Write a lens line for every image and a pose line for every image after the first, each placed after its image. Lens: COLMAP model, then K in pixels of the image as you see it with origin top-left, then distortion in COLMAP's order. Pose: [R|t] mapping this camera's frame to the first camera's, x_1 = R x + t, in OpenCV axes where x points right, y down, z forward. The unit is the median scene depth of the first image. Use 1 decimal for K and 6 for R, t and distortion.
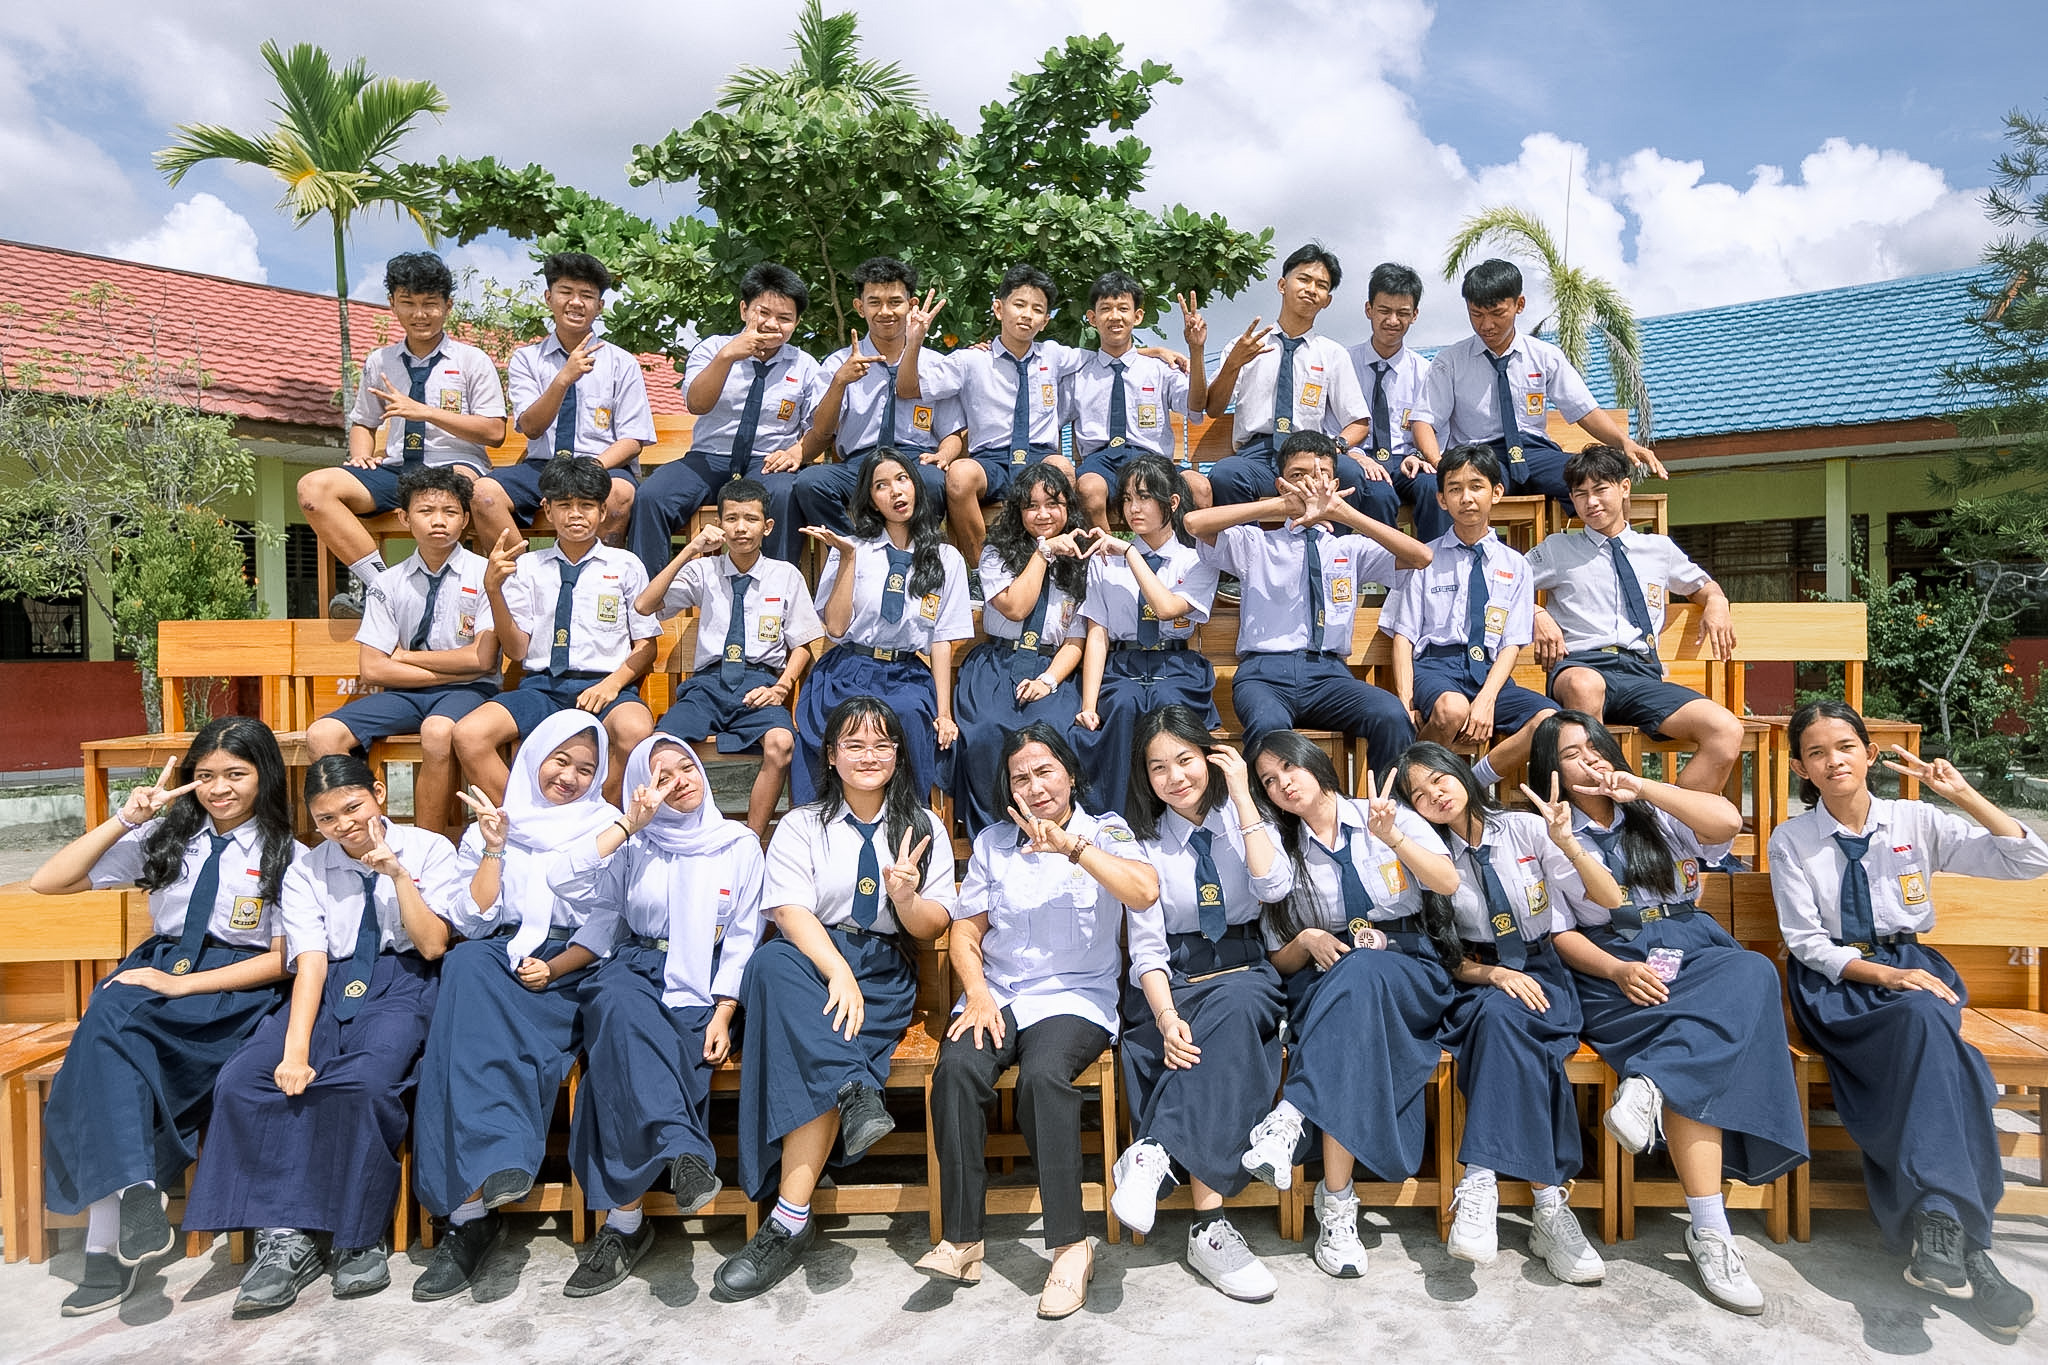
lens RADIAL K [[1107.7, 0, 1072.6], [0, 1107.7, 640.9], [0, 0, 1]] dist [-0.022345, 0.026910]
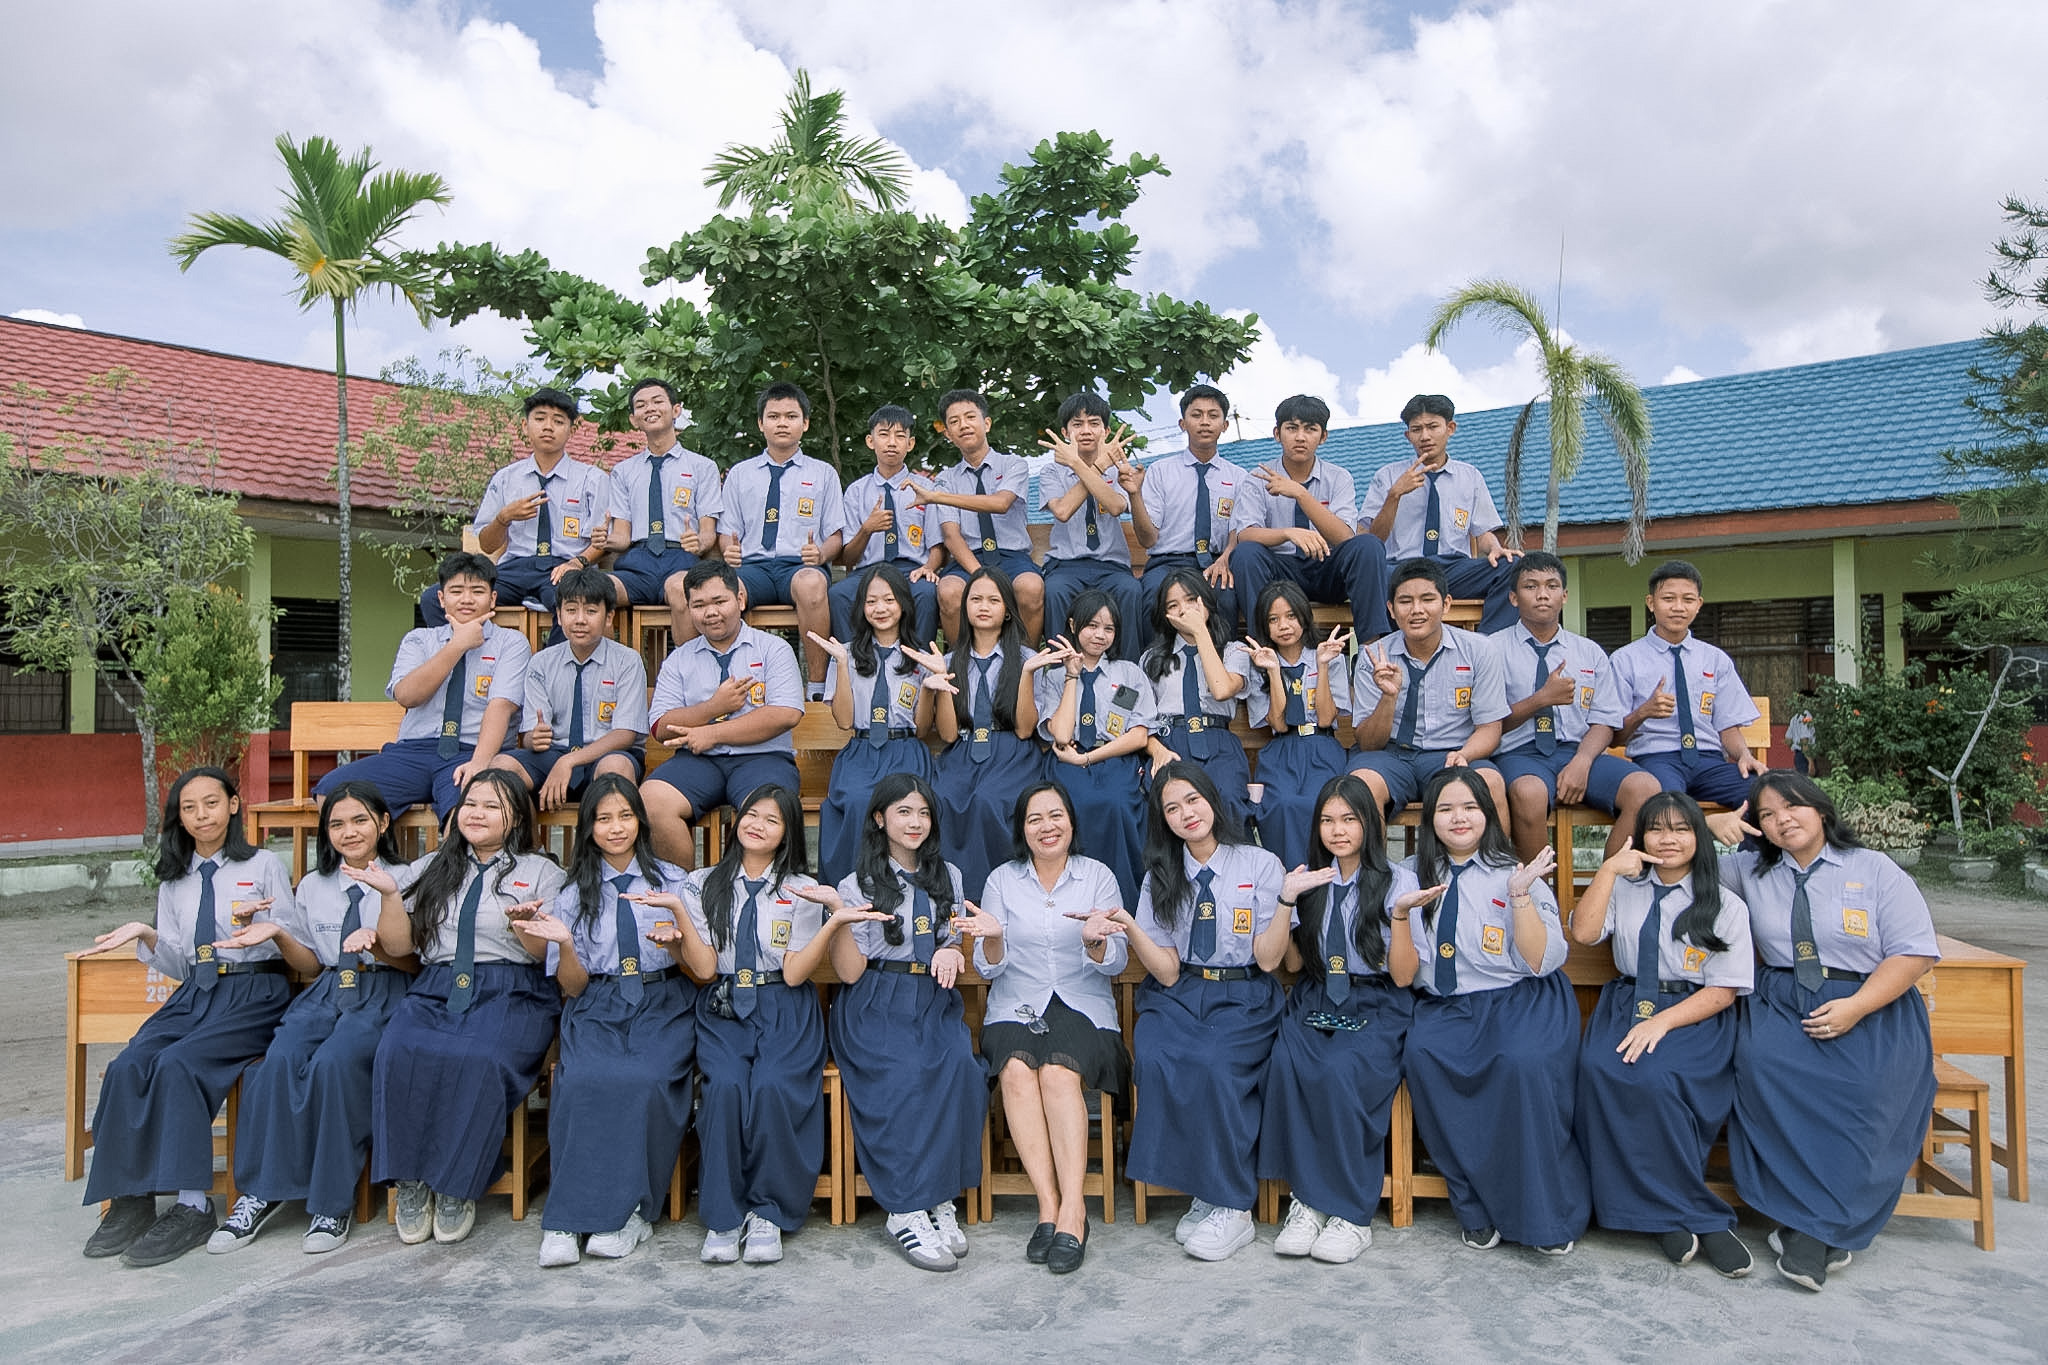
lens RADIAL K [[1670.7, 0, 976.1], [0, 1670.7, 660.4], [0, 0, 1]] dist [0.006961, 0.049076]
pose [[0.999971, 0.006865, -0.003388, -0.068662], [-0.006968, 0.999476, -0.031599, -0.006596], [0.003169, 0.031622, 0.999495, -0.515655]]
